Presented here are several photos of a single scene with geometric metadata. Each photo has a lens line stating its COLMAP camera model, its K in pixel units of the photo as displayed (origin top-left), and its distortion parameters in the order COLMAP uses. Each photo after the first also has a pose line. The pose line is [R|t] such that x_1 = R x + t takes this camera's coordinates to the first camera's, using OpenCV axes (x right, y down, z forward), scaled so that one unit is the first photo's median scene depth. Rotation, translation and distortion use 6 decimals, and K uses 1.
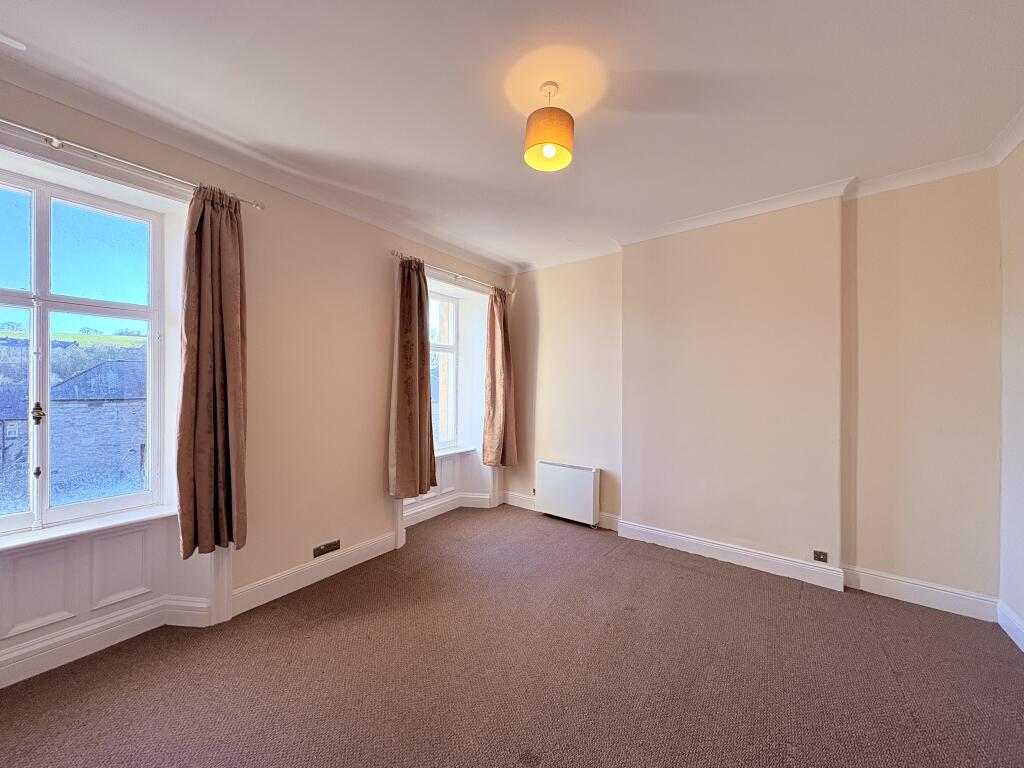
lens RADIAL K [[397.7, 0, 504.7], [0, 397.7, 386.6], [0, 0, 1]] dist [-0.000133, -0.000277]
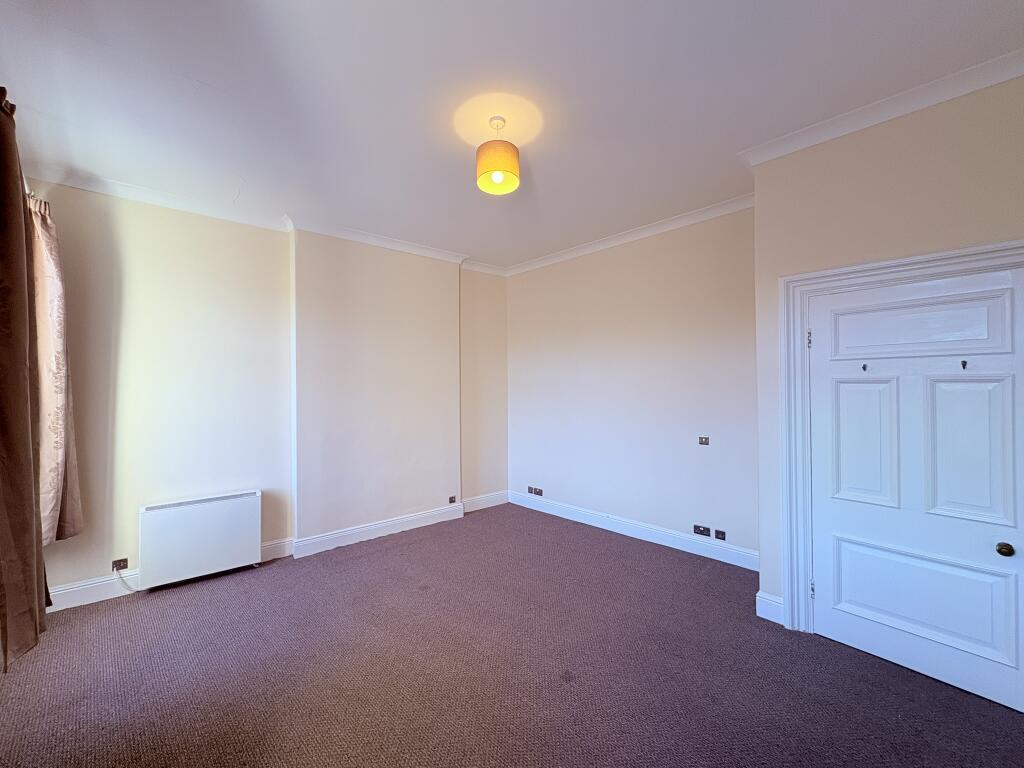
lens RADIAL K [[397.7, 0, 514.1], [0, 397.7, 386.8], [0, 0, 1]] dist [-0.000133, -0.000277]
pose [[0.205402, -0.004622, 0.978667, -0.482287], [0.011081, 0.999936, 0.002397, 0.000359], [-0.978615, 0.010352, 0.205440, 0.356081]]
